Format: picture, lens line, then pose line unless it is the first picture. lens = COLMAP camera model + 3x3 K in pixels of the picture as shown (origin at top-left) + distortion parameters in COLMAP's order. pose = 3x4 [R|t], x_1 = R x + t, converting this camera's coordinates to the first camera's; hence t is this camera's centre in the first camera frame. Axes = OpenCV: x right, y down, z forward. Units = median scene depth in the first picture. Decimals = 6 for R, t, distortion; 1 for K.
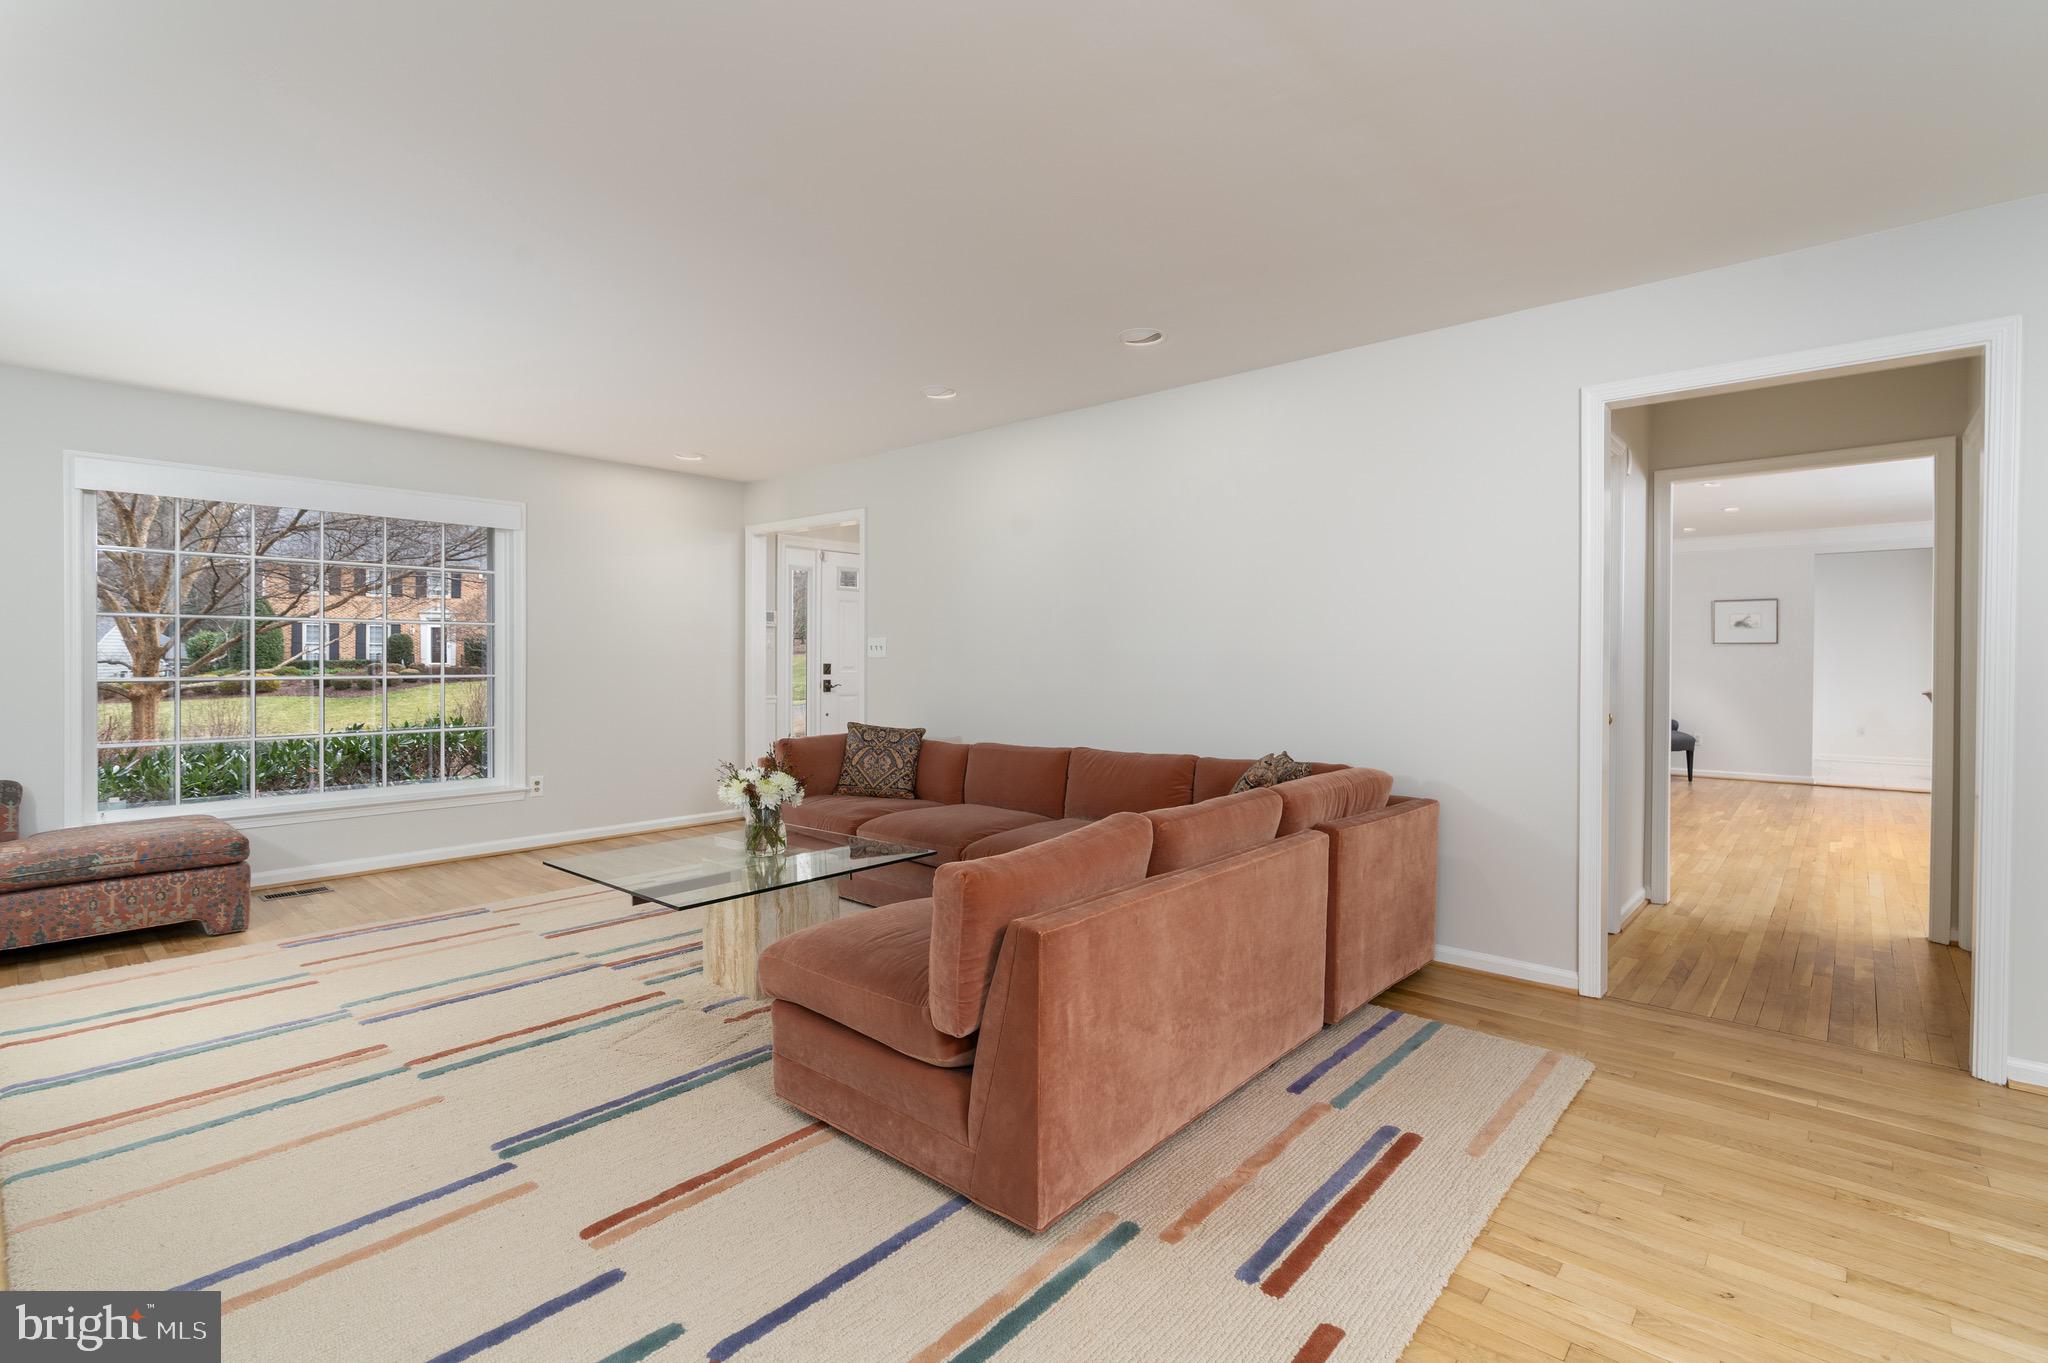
lens RADIAL K [[947.6, 0, 990.1], [0, 947.6, 662.0], [0, 0, 1]] dist [-0.002963, 0.000519]
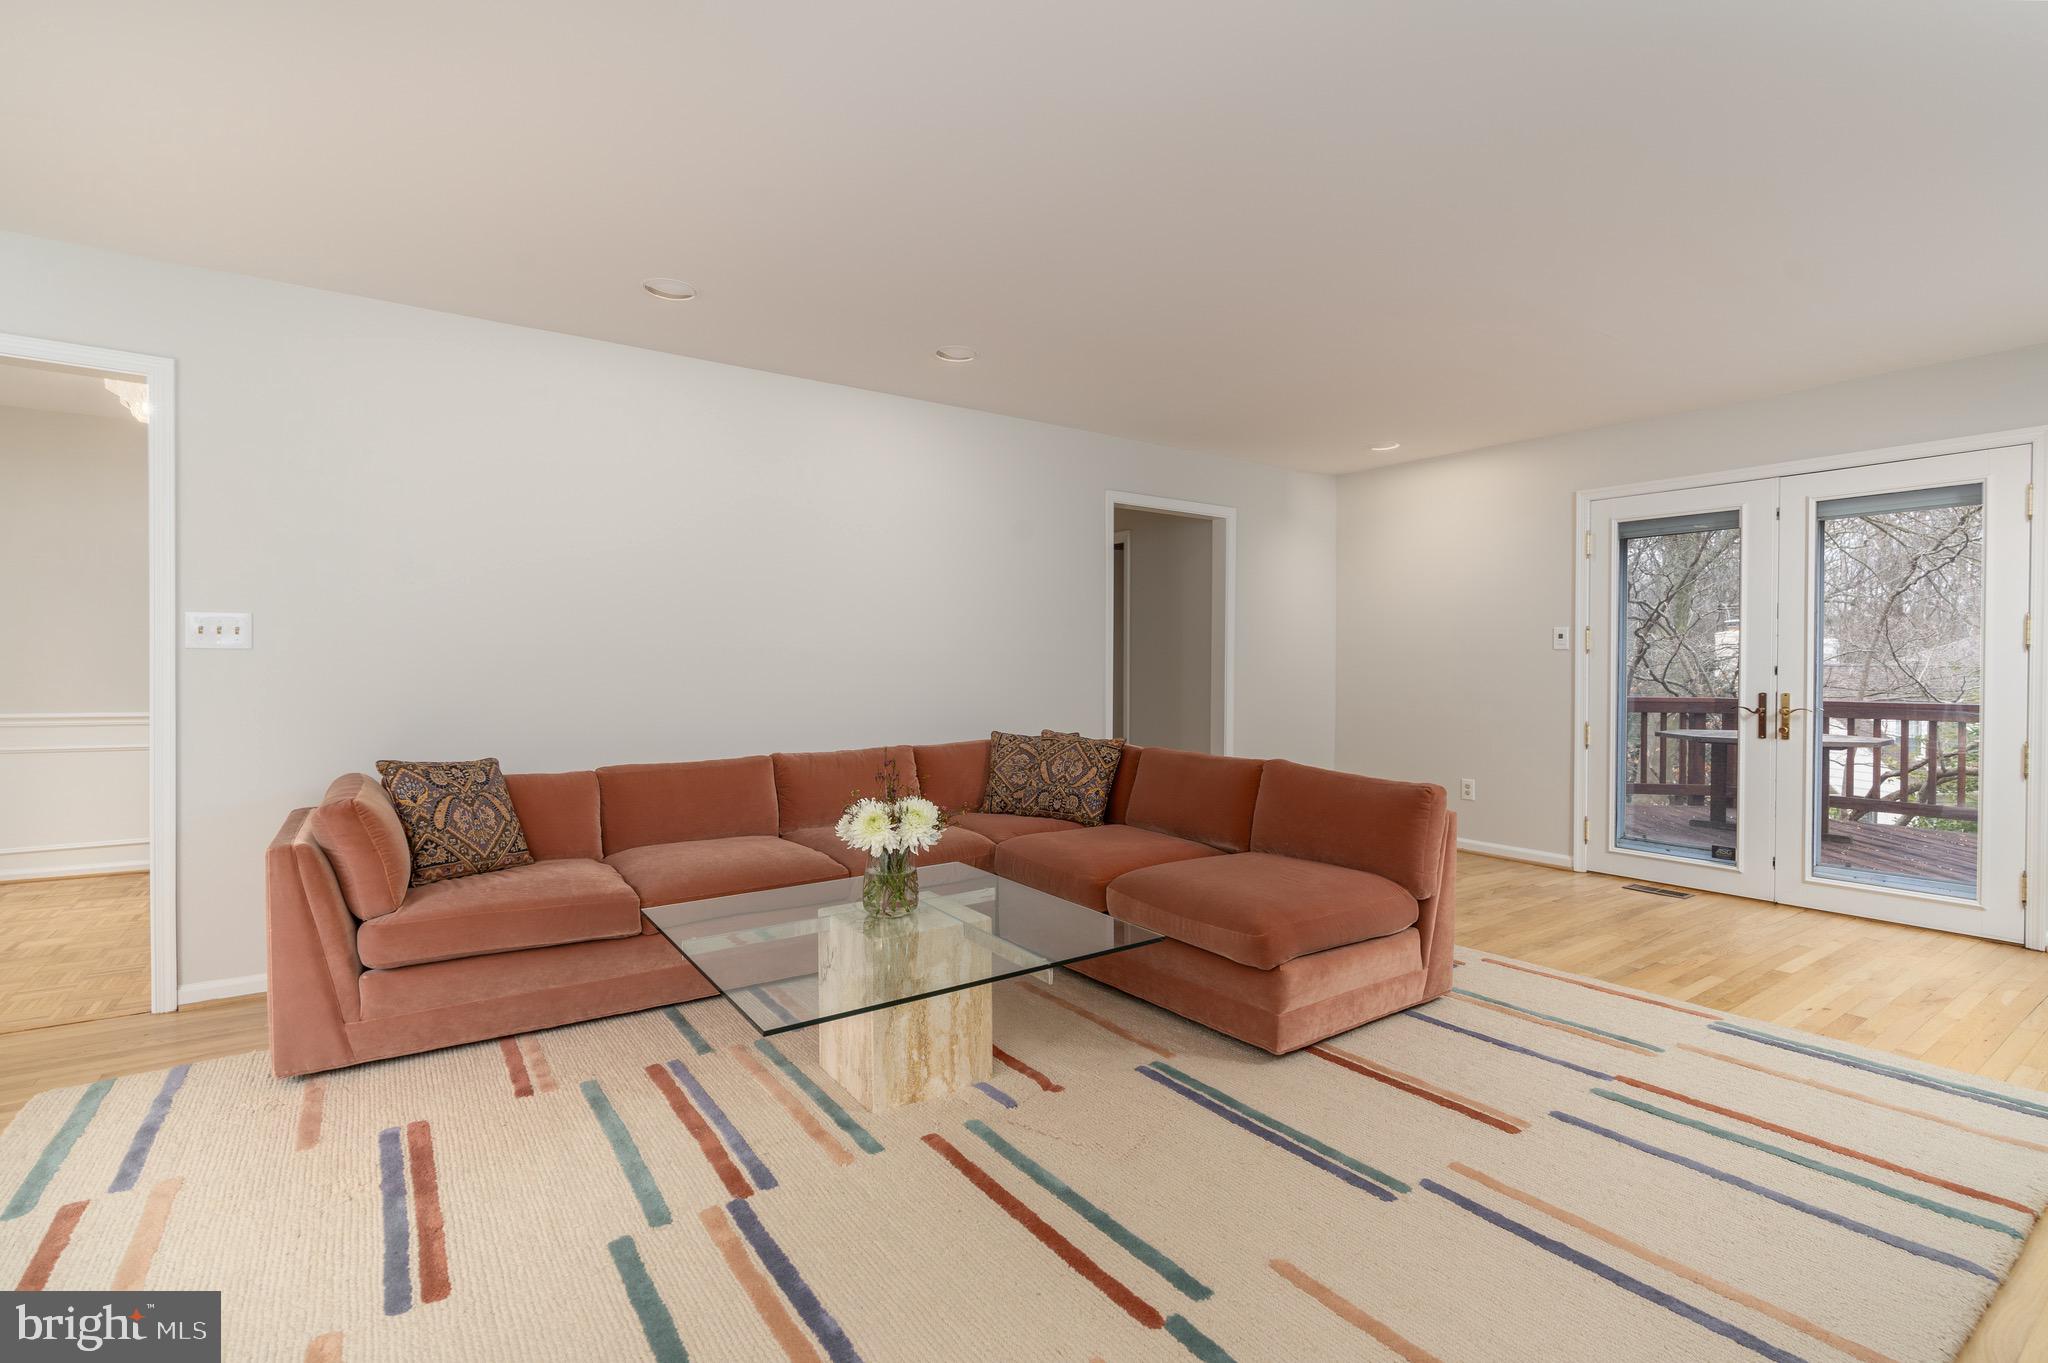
lens RADIAL K [[941.7, 0, 1047.0], [0, 941.7, 673.9], [0, 0, 1]] dist [-0.000724, 0.000139]
pose [[0.202101, -0.008379, 0.979329, -0.988012], [-0.002435, 0.999956, 0.009058, 0.007432], [-0.979362, -0.004215, 0.202072, 0.772074]]
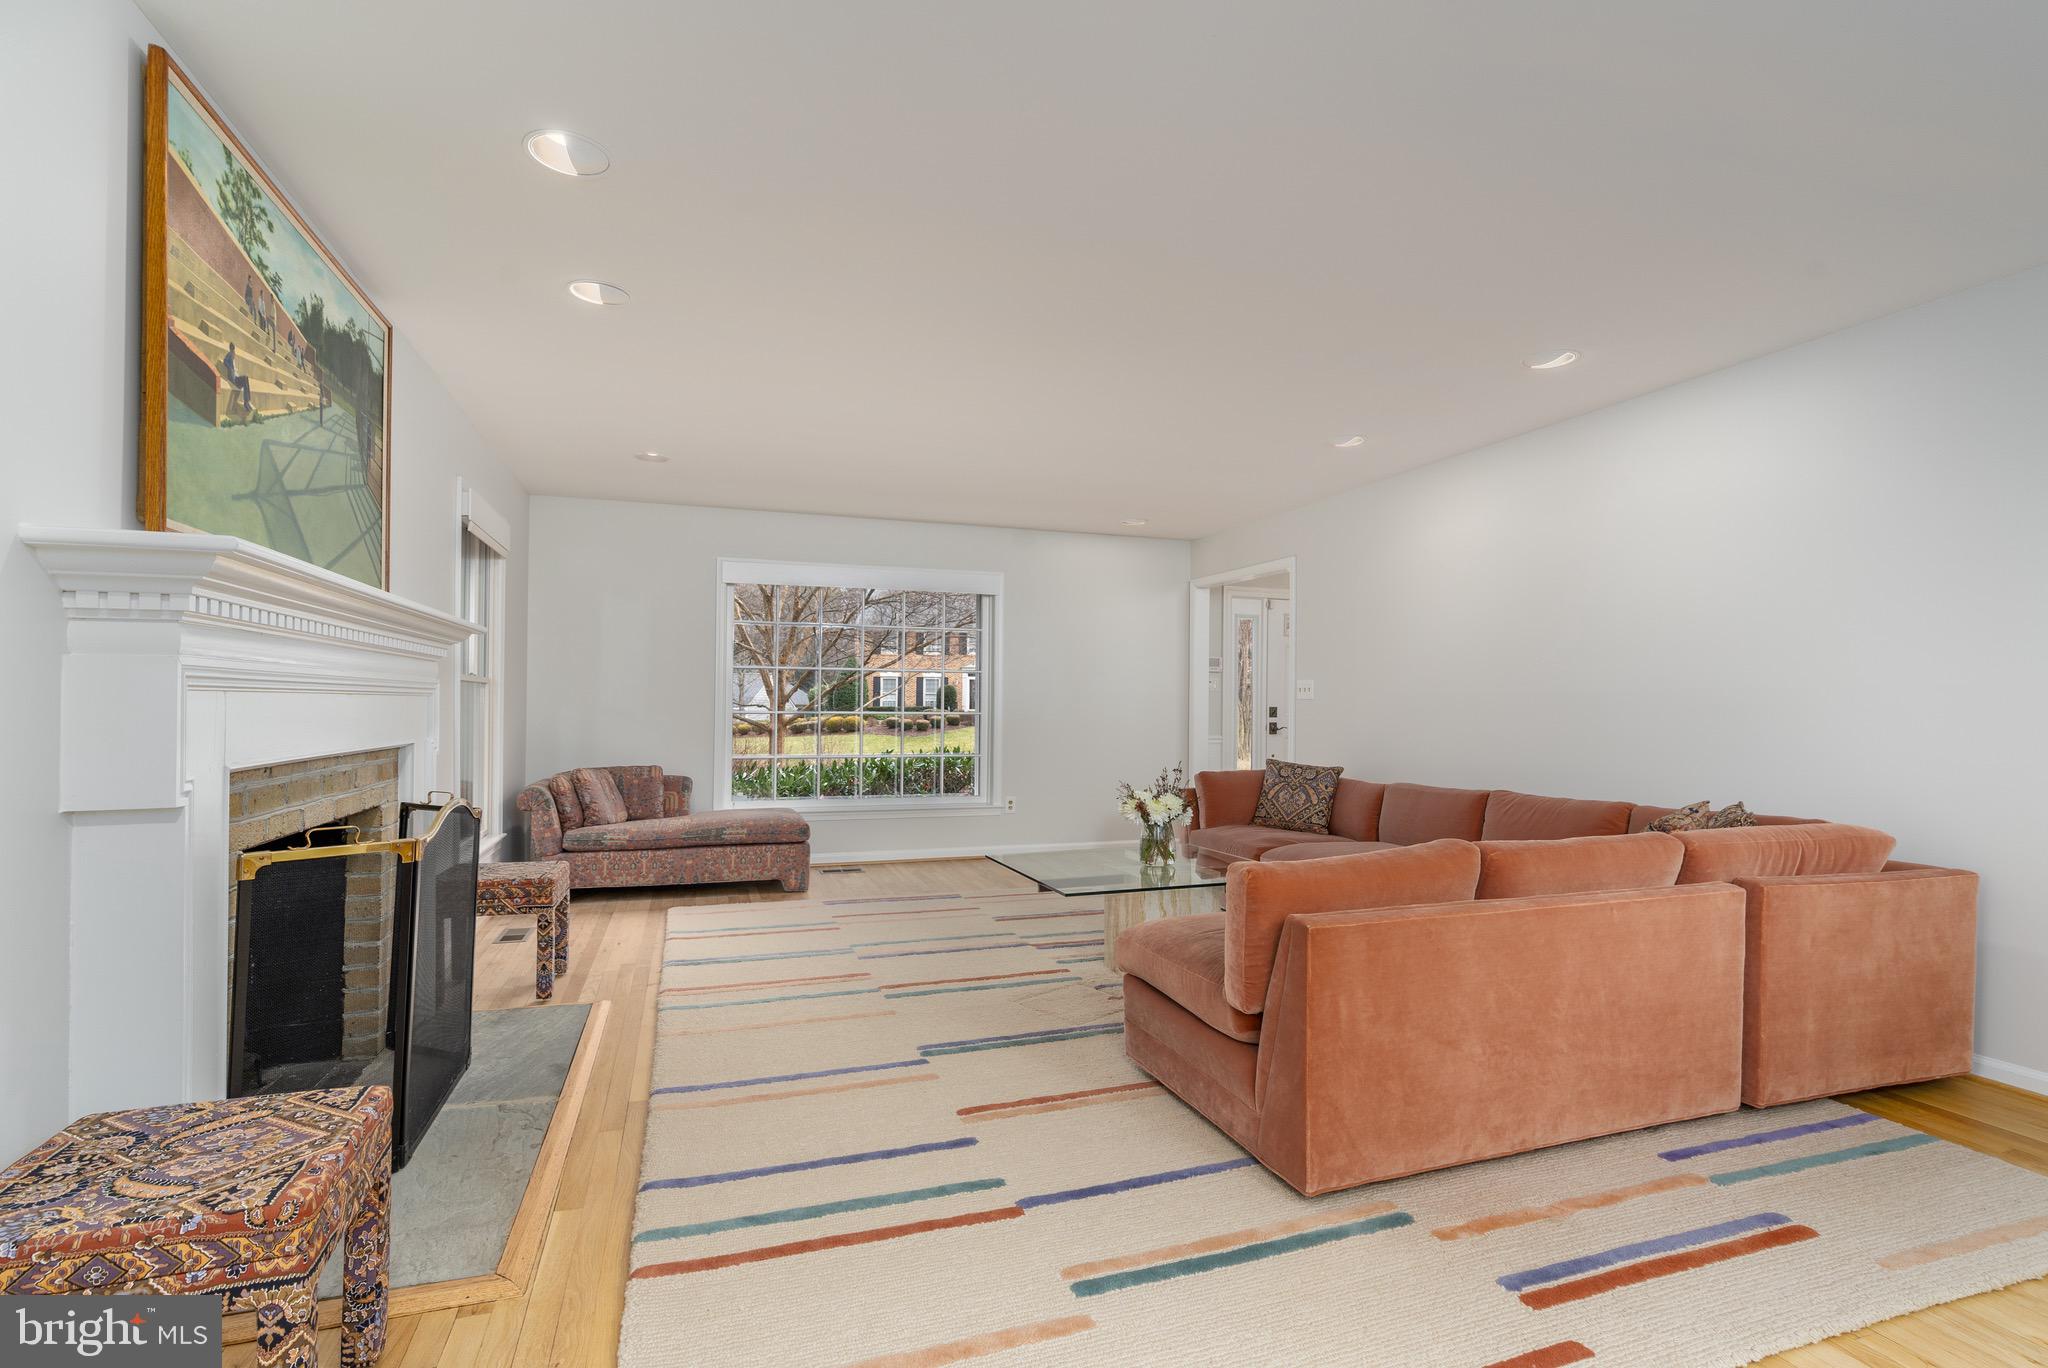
lens RADIAL K [[927.7, 0, 1024.0], [0, 927.7, 684.0], [0, 0, 1]] dist [0.000839, 0.000781]
pose [[0.886388, -0.008209, -0.462870, 0.155552], [-0.005172, 0.999605, -0.027632, 0.016884], [0.462913, 0.026887, 0.885996, -0.084960]]
